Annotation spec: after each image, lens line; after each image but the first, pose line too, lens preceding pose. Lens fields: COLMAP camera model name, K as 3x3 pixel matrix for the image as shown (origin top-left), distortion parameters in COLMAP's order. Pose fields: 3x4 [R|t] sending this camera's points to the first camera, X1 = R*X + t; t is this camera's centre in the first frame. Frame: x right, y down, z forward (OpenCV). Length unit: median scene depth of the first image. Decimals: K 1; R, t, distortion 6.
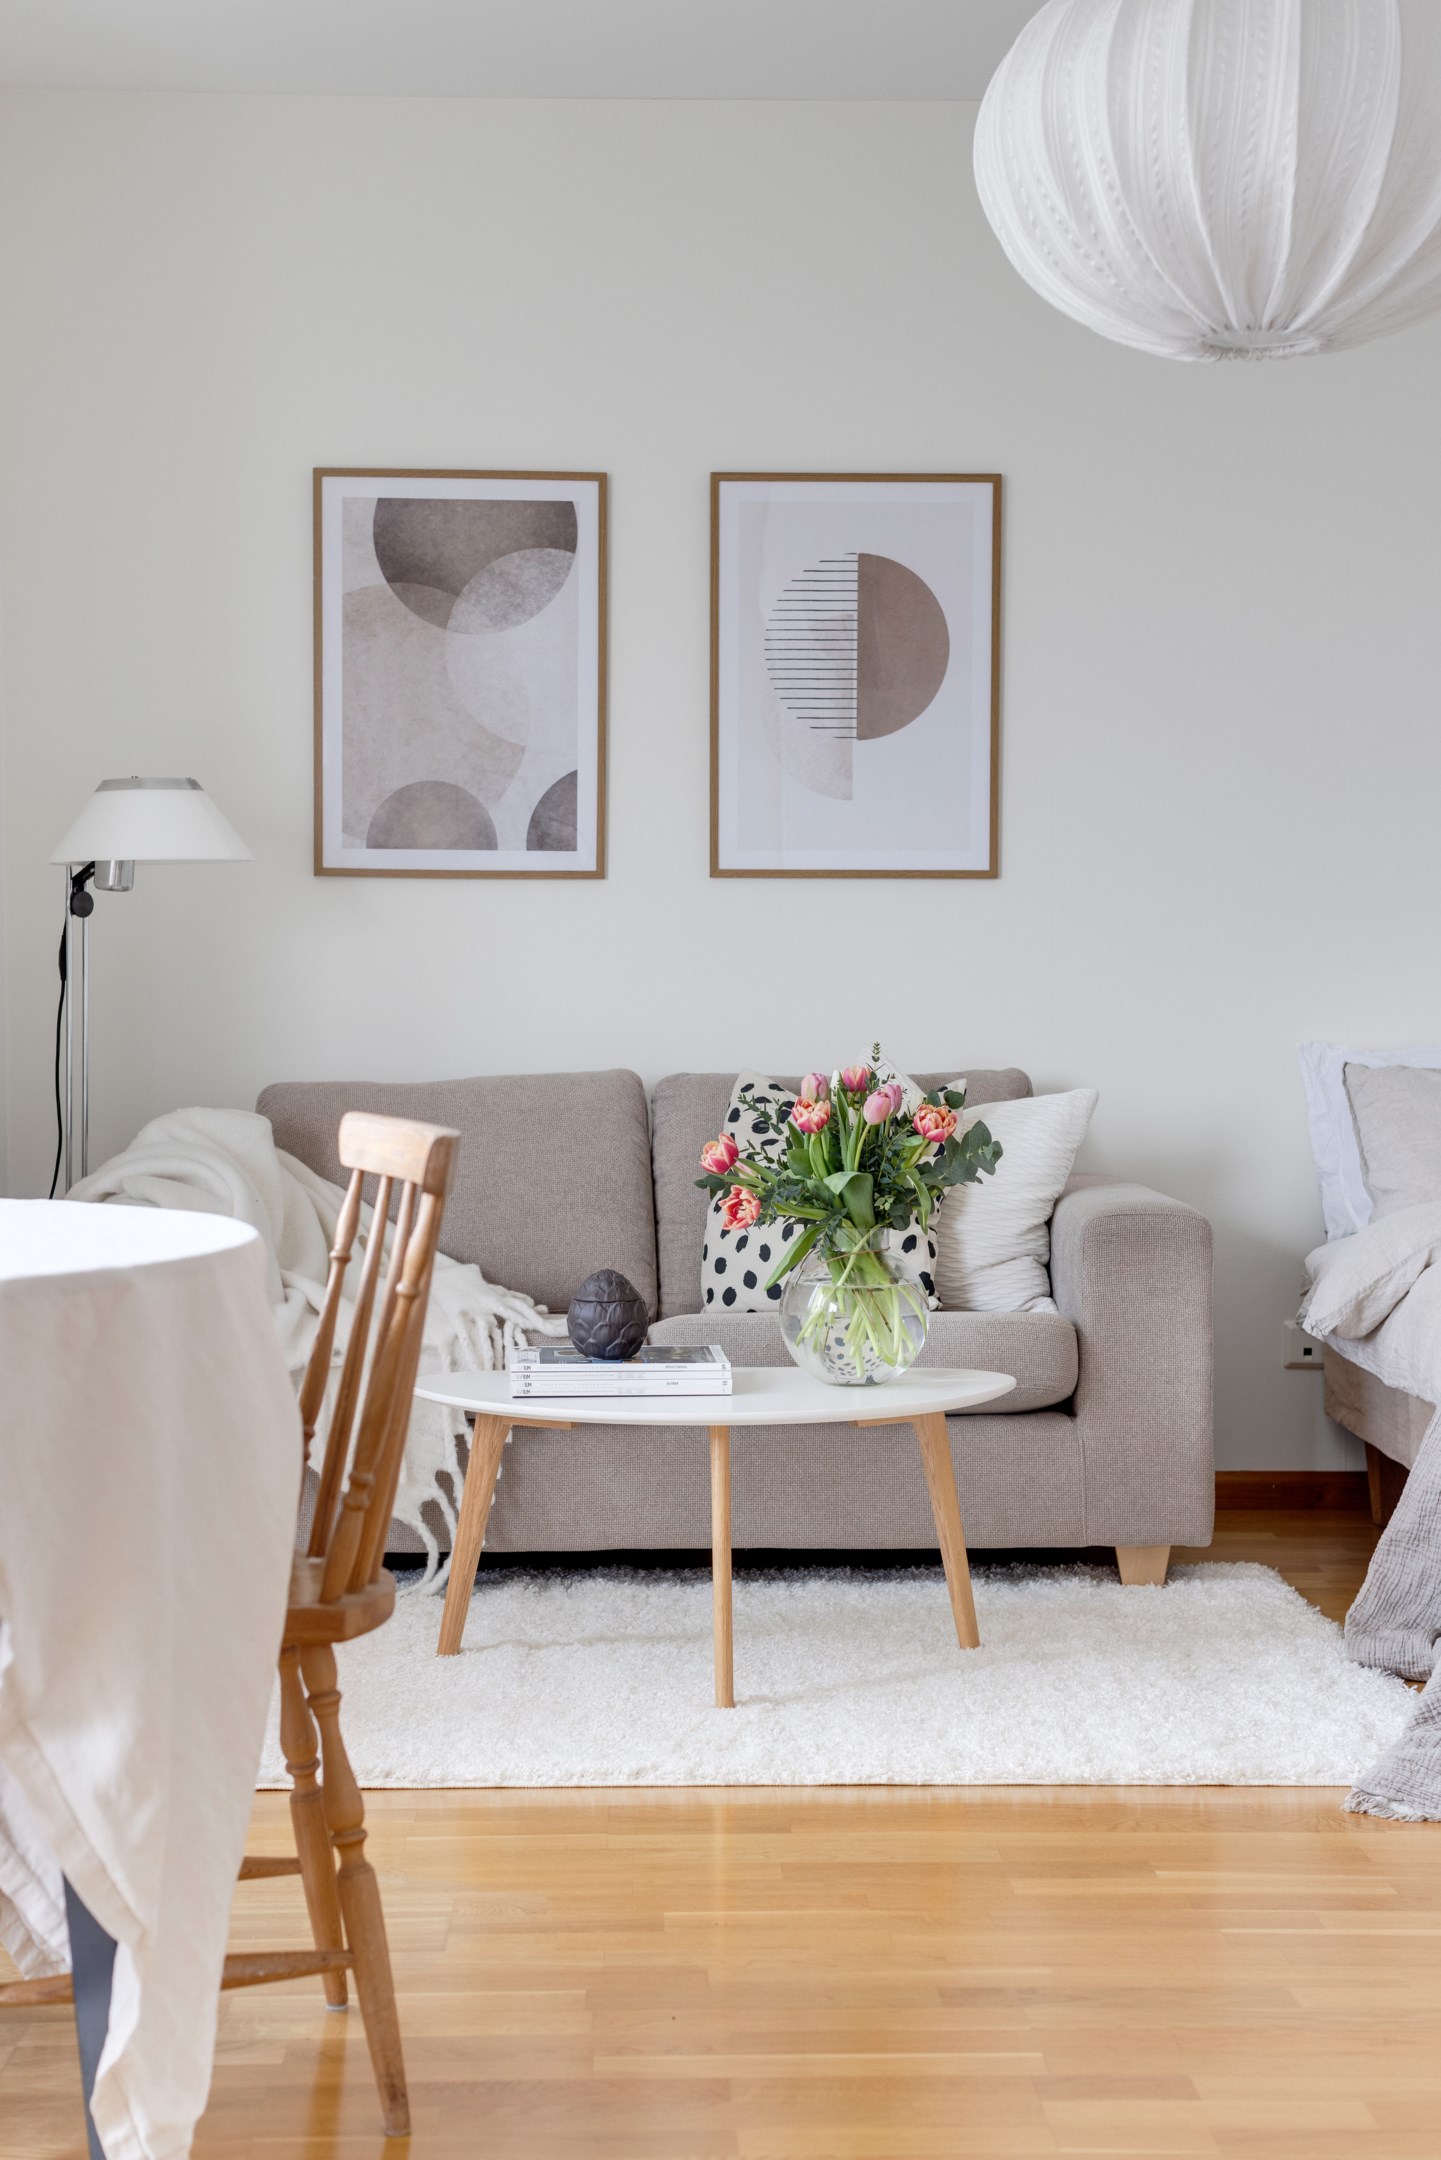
lens RADIAL K [[3641.7, 0, 675.7], [0, 3641.7, 1126.7], [0, 0, 1]] dist [0.184111, -0.049734]
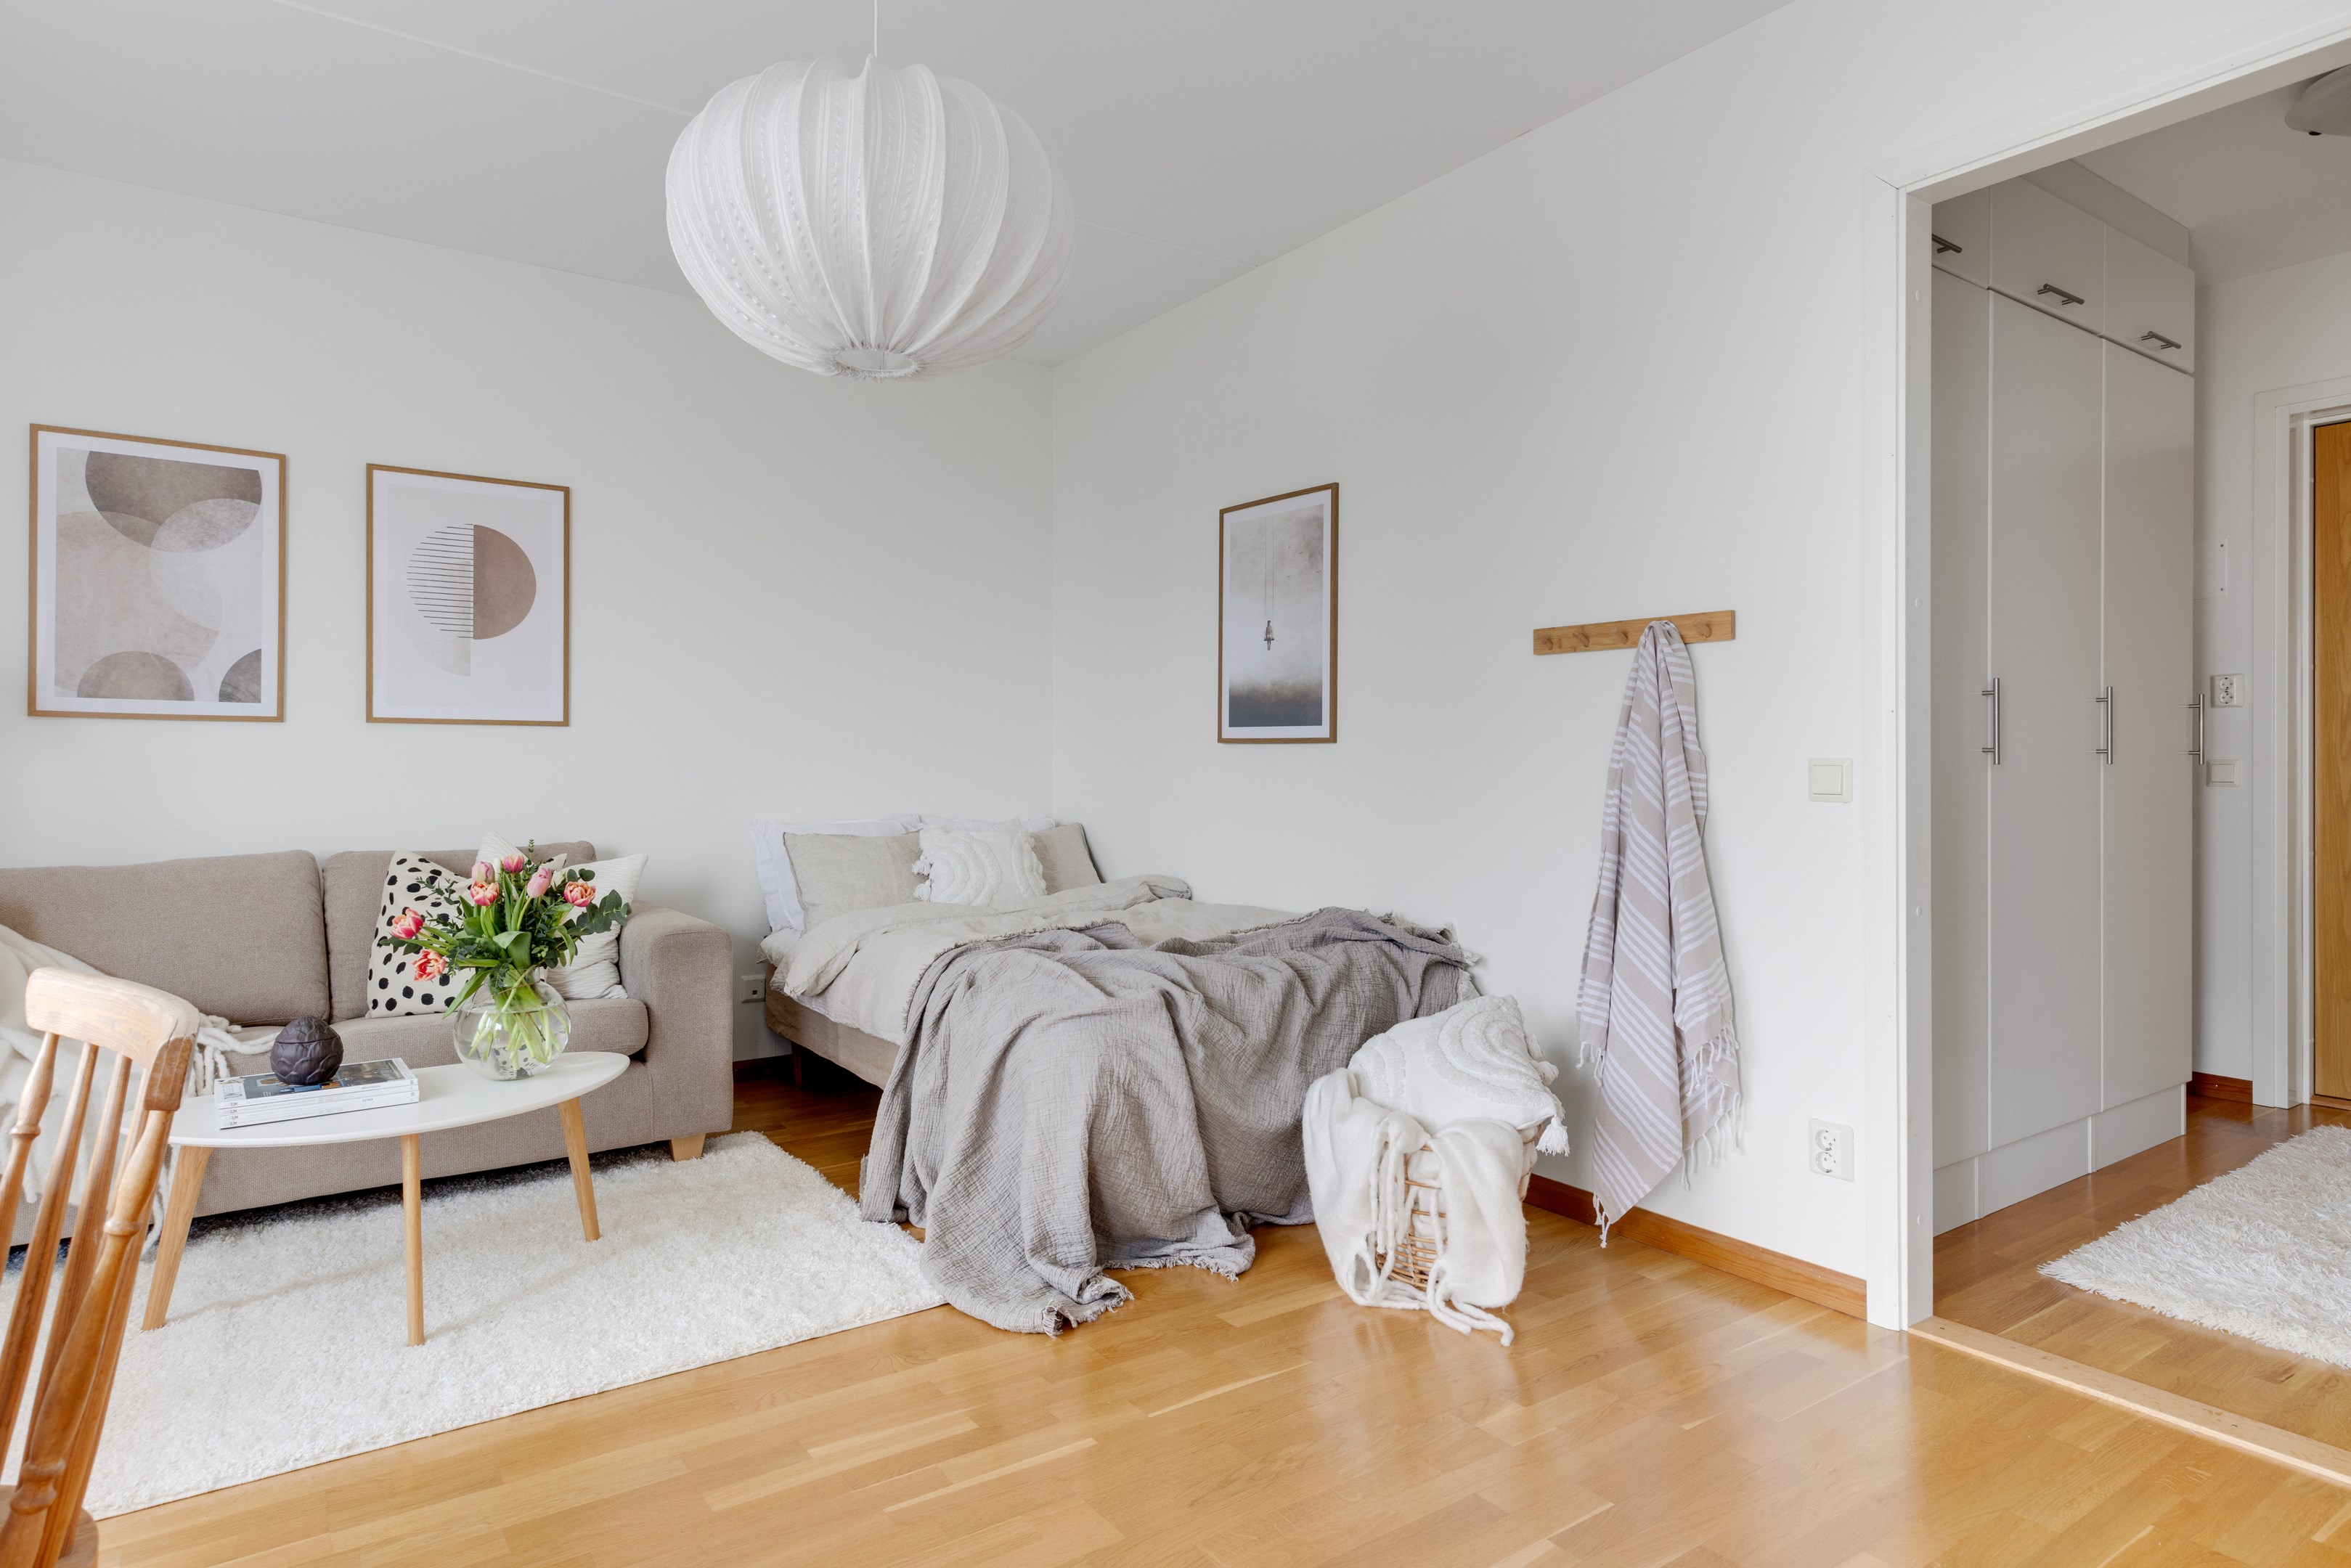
lens RADIAL K [[1387.3, 0, 1211.2], [0, 1387.3, 765.6], [0, 0, 1]] dist [0.012312, -0.001792]
pose [[0.828648, 0.001022, 0.559769, -0.027029], [0.022396, 0.999137, -0.034978, -0.023942], [-0.559321, 0.041521, 0.827910, 0.348591]]
